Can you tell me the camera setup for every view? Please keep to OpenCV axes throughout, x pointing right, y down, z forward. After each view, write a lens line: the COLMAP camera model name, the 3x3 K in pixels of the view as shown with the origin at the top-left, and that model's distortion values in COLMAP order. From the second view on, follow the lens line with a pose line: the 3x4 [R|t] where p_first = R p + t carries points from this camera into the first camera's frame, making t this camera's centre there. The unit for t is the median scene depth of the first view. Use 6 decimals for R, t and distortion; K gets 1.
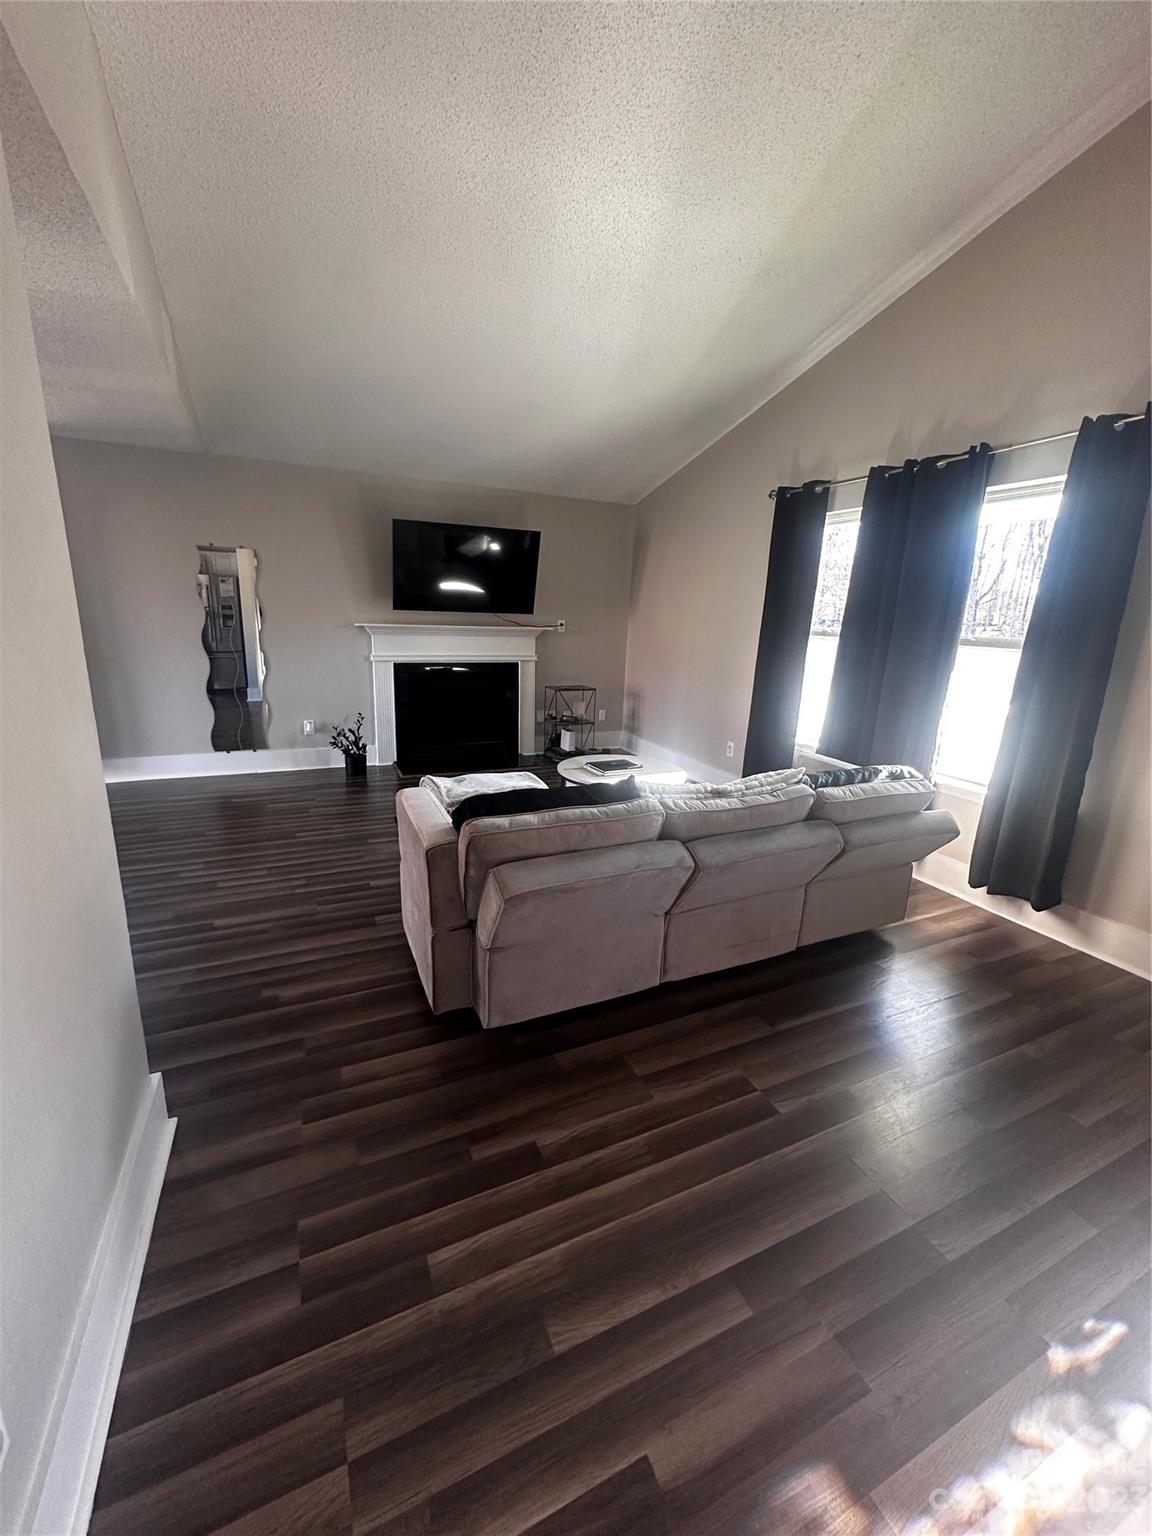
lens RADIAL K [[616.0, 0, 573.8], [0, 616.0, 773.0], [0, 0, 1]] dist [-0.004462, 0.000637]
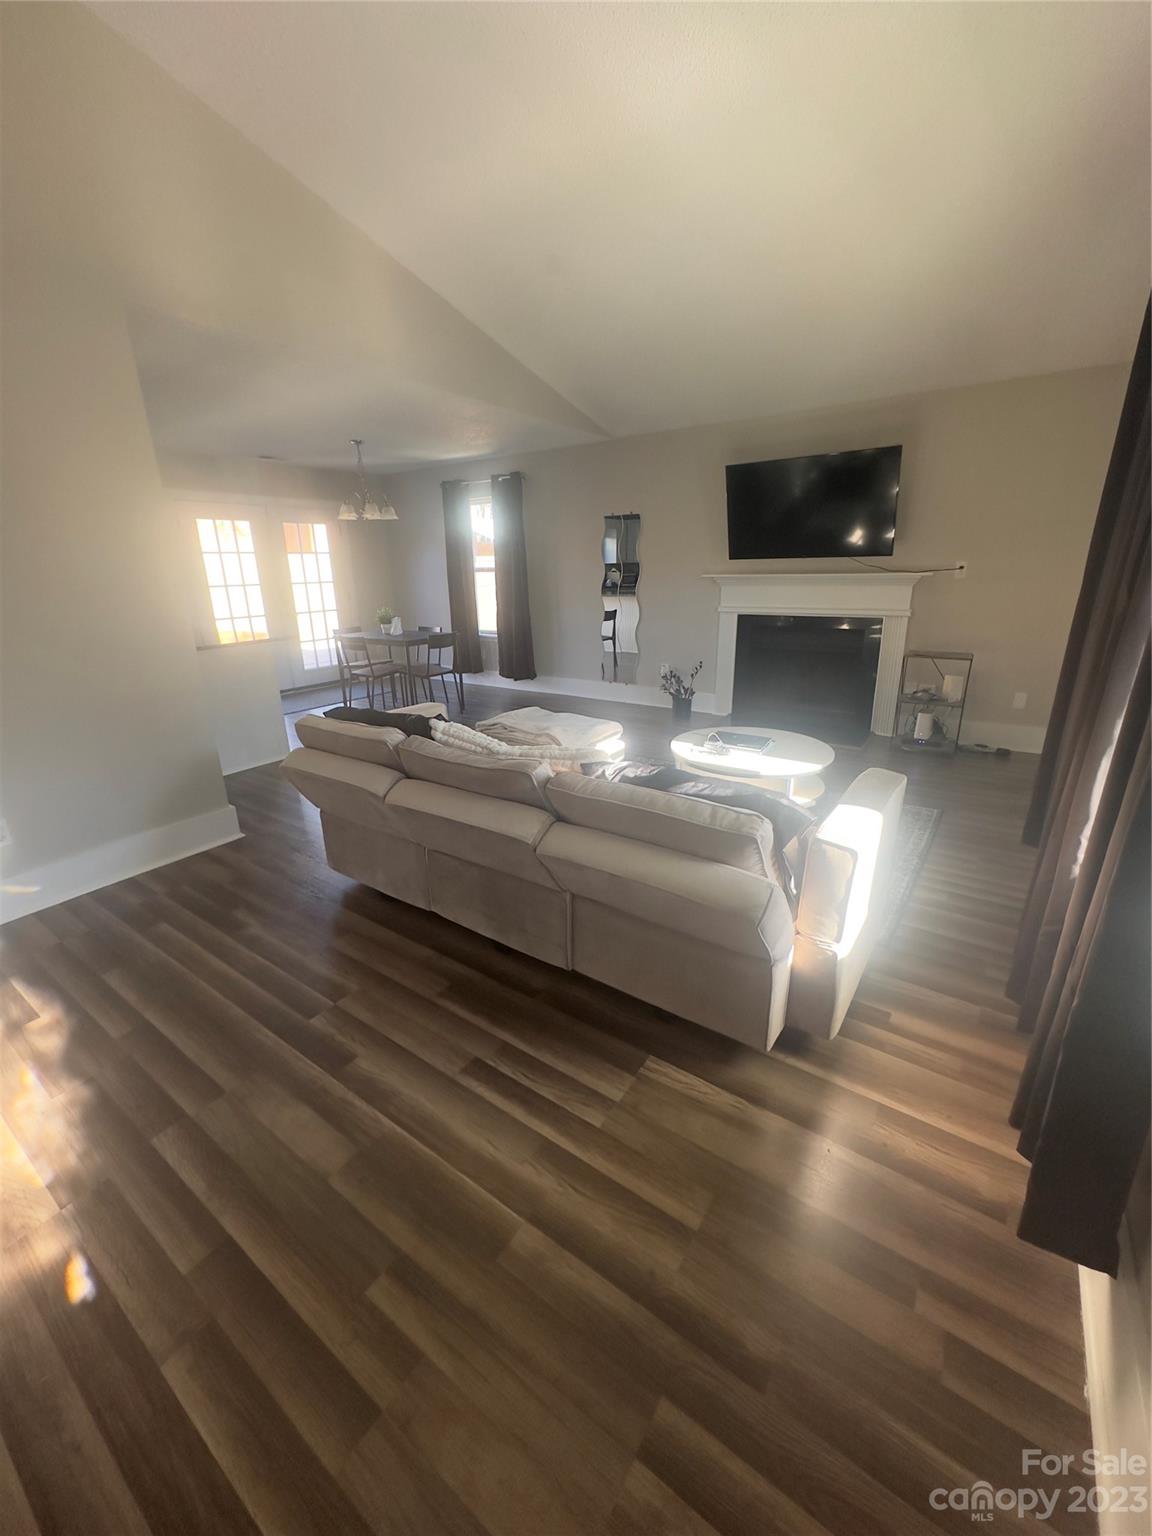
lens RADIAL K [[616.0, 0, 563.0], [0, 616.0, 762.2], [0, 0, 1]] dist [-0.004462, 0.000637]
pose [[0.489018, 0.223402, -0.843180, 0.473116], [-0.180447, 0.971646, 0.152786, -0.048595], [0.853405, 0.077434, 0.515464, 0.270357]]
